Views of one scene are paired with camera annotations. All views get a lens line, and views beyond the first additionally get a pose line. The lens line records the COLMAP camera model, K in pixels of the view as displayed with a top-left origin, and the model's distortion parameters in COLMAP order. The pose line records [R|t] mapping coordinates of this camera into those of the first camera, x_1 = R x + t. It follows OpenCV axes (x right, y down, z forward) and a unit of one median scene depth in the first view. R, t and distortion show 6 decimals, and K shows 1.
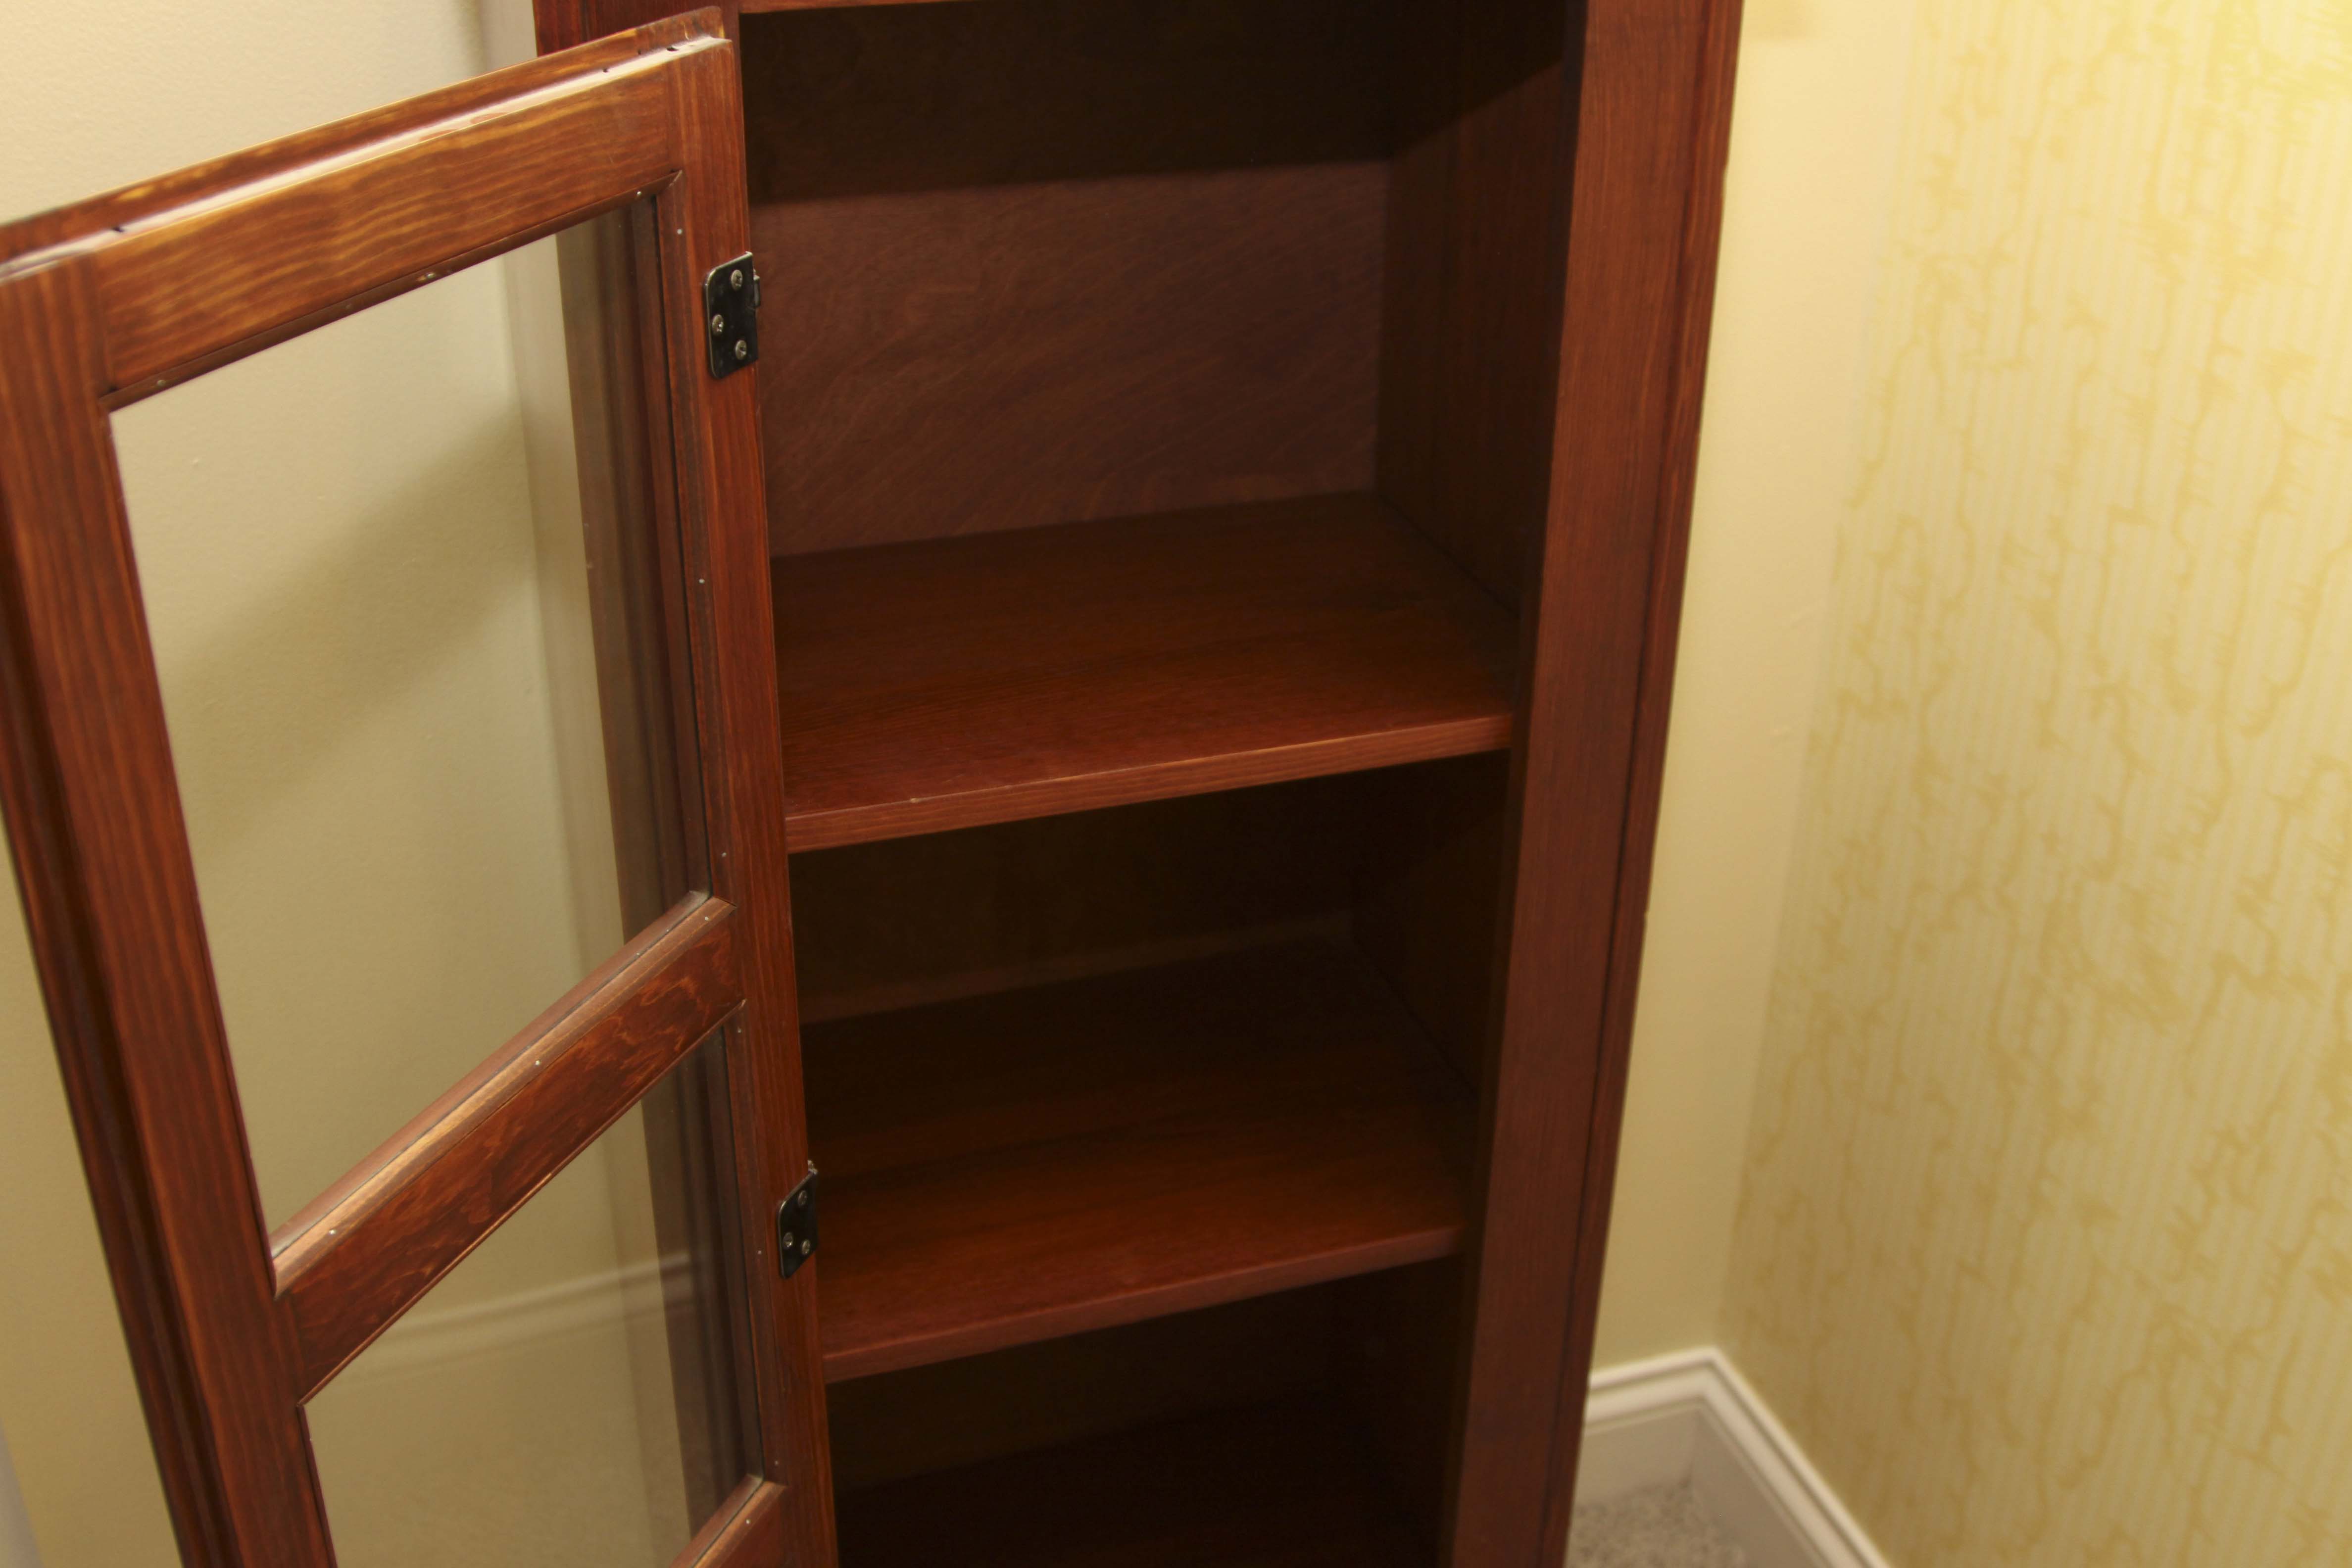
lens RADIAL K [[2559.0, 0, 1183.0], [0, 2559.0, 817.2], [0, 0, 1]] dist [-0.173208, 0.292655]
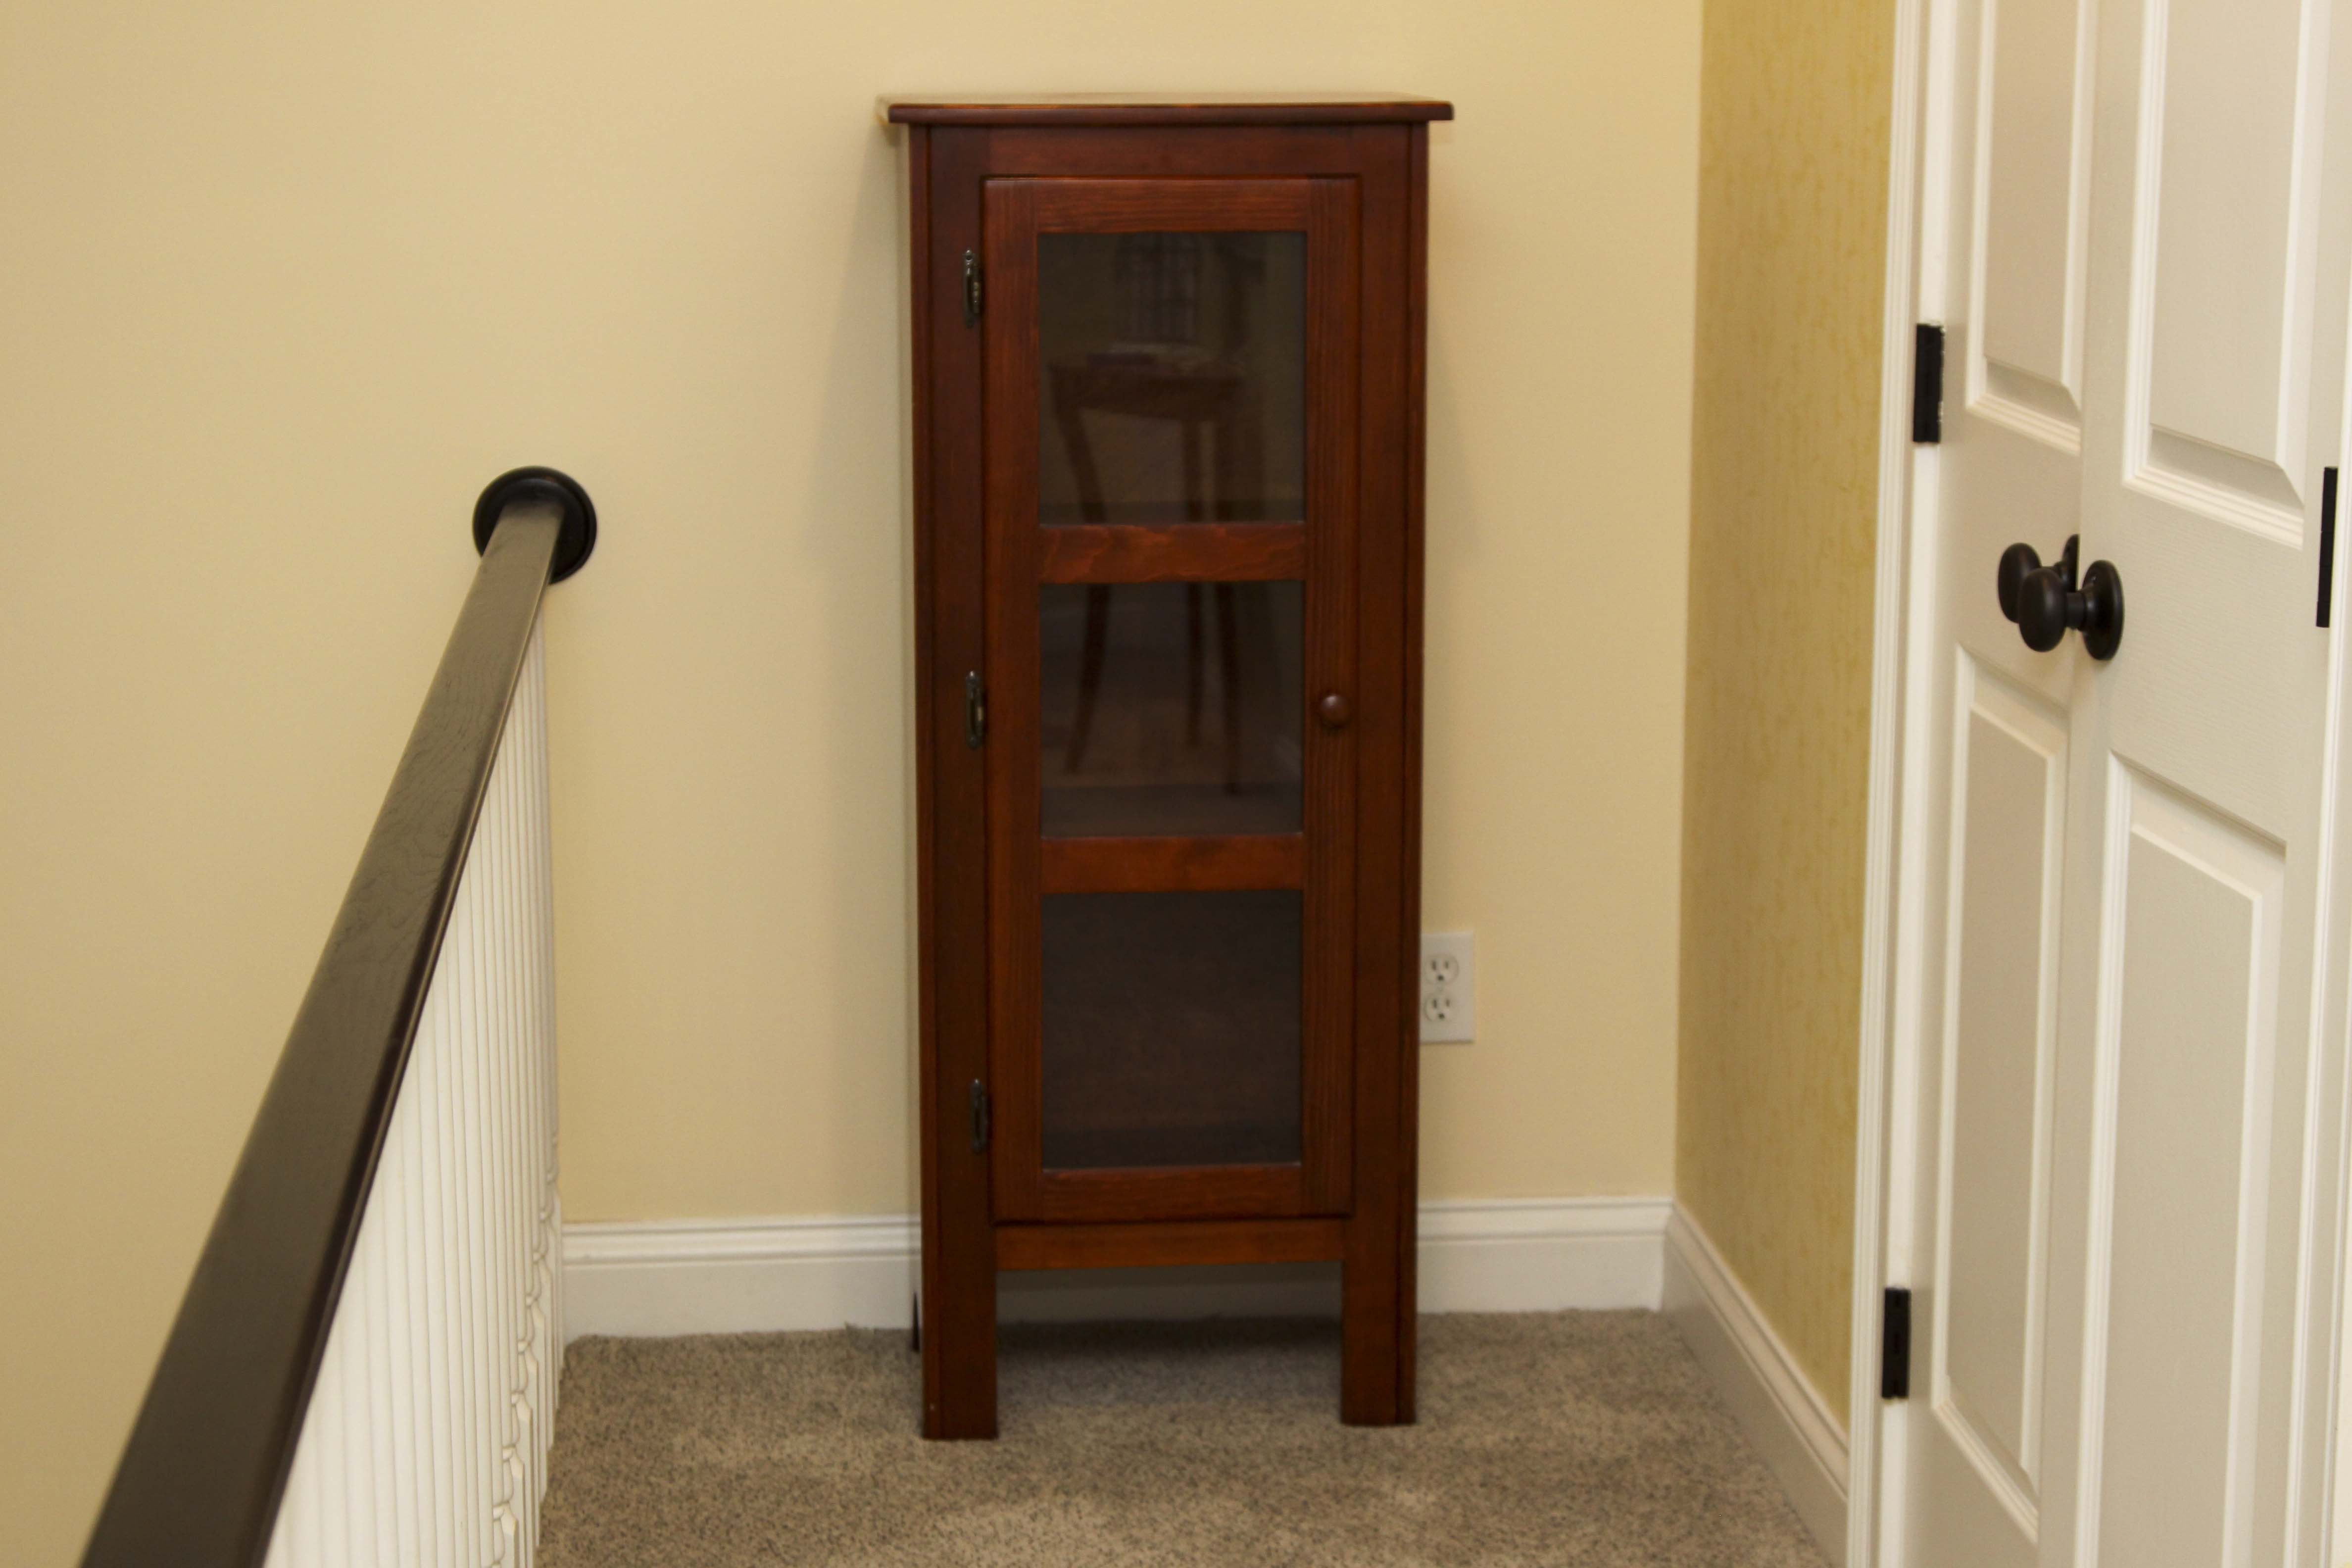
lens RADIAL K [[4384.6, 0, 1176.0], [0, 4384.6, 784.0], [0, 0, 1]] dist [0.051672, 0.027902]
pose [[0.975485, 0.029277, -0.218110, 0.752741], [-0.089960, 0.957568, -0.273807, 1.105263], [0.200839, 0.286716, 0.936727, -2.231066]]
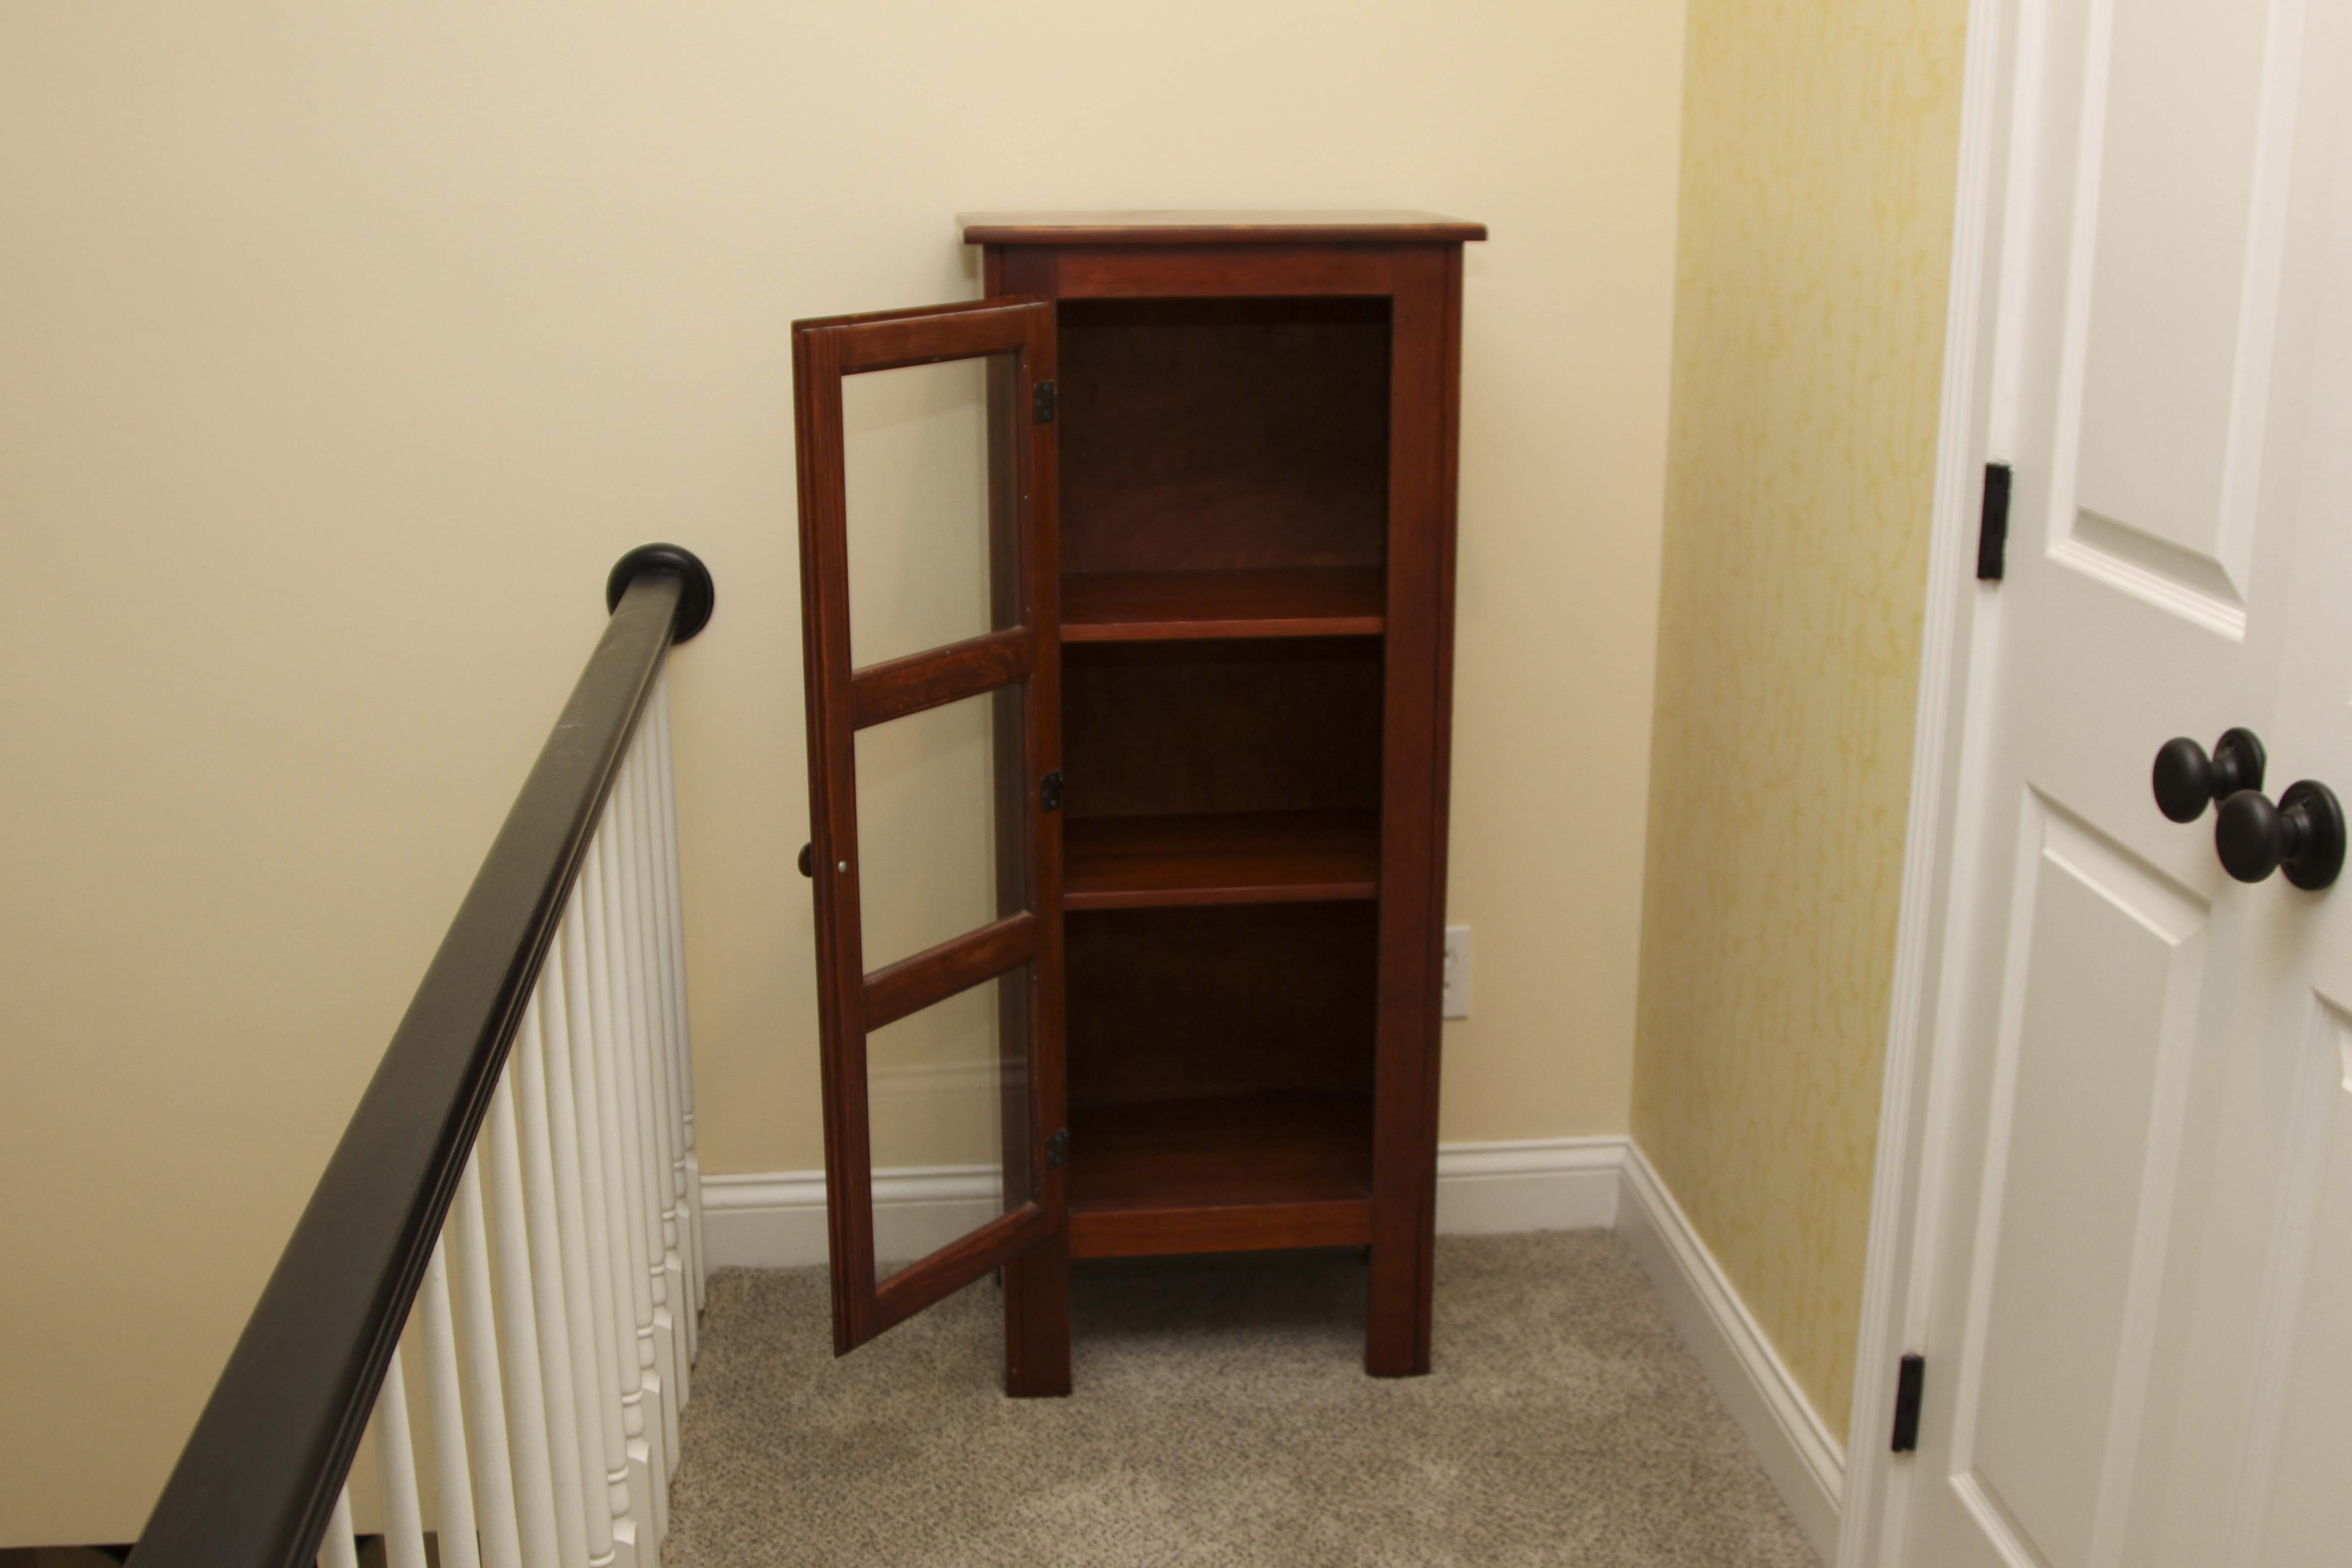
lens RADIAL K [[2559.0, 0, 1183.0], [0, 2559.0, 817.2], [0, 0, 1]] dist [-0.173208, 0.292655]
pose [[0.977976, 0.046666, -0.203432, 0.413189], [-0.085299, 0.978934, -0.185507, 0.555326], [0.190490, 0.198774, 0.961354, -1.152558]]
